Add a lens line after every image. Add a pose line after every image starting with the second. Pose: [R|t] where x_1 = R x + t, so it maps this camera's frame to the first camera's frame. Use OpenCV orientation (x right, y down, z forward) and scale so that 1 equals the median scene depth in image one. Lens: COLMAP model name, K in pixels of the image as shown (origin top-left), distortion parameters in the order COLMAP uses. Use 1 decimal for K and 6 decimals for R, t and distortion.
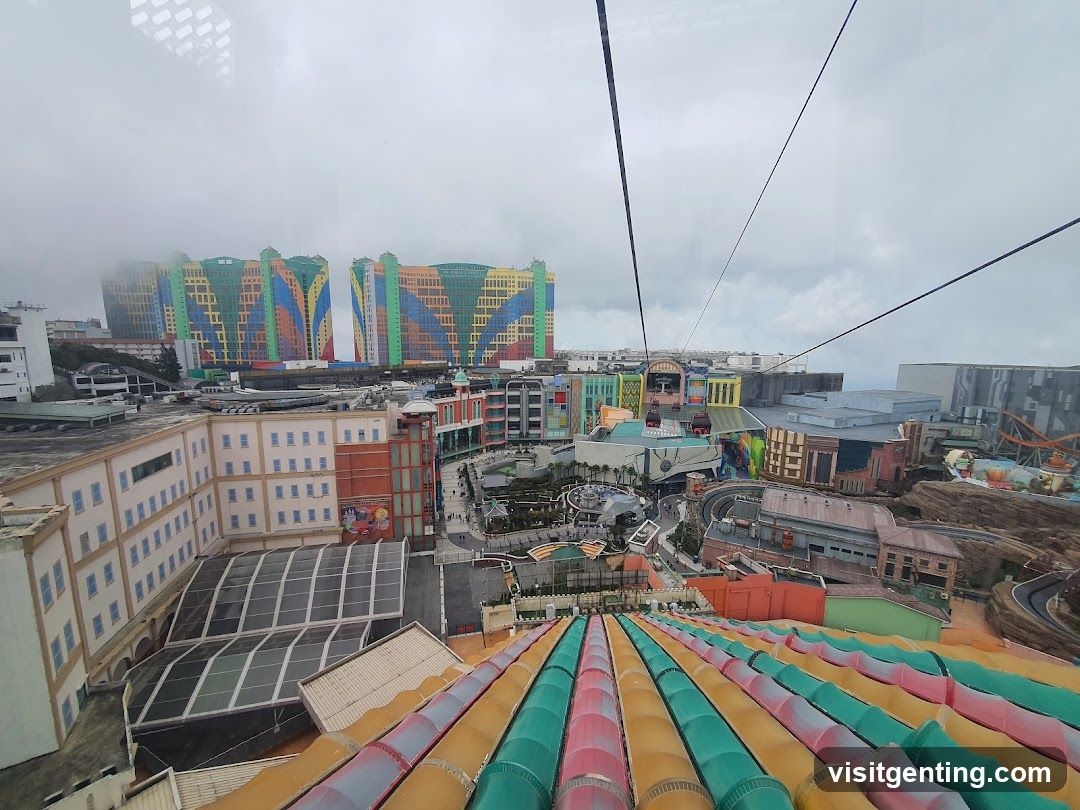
lens RADIAL K [[431.3, 0, 540.4], [0, 431.3, 408.7], [0, 0, 1]] dist [-0.000434, -0.000820]
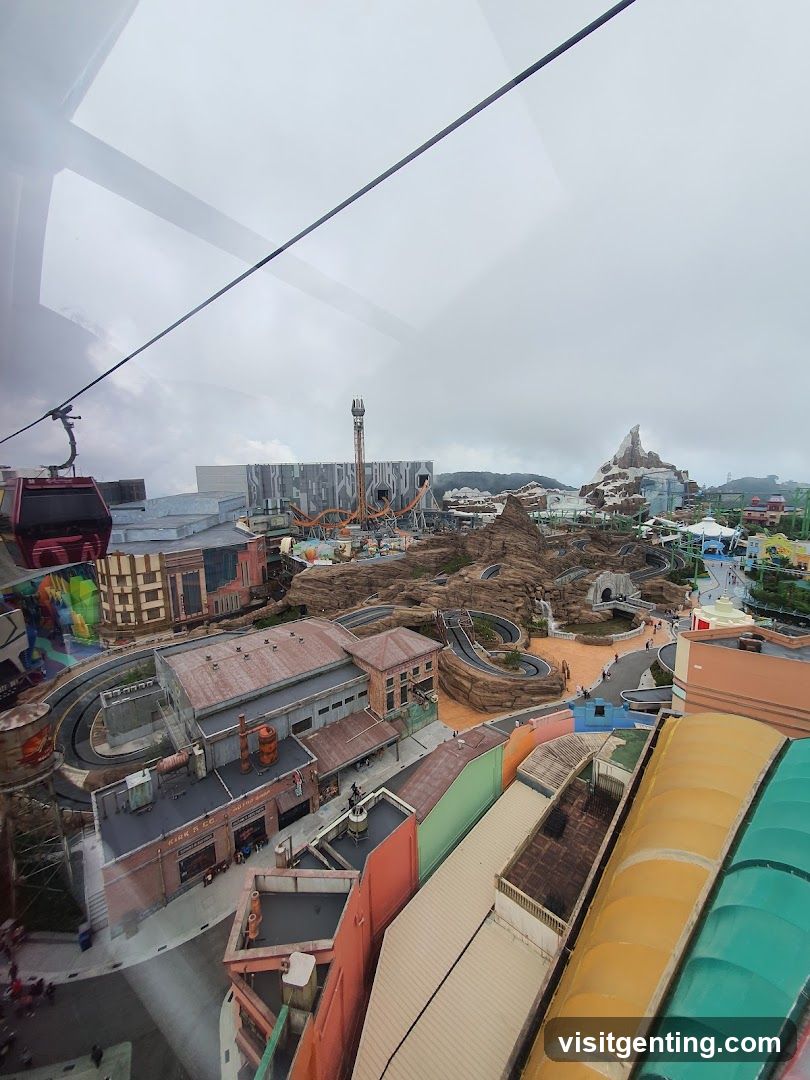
lens RADIAL K [[431.3, 0, 405.0], [0, 431.3, 540.0], [0, 0, 1]] dist [-0.000434, -0.000820]
pose [[0.333801, -0.182560, 0.924796, 0.113778], [0.165725, 0.977152, 0.133078, 0.011510], [-0.927961, 0.108840, 0.356429, 0.384870]]
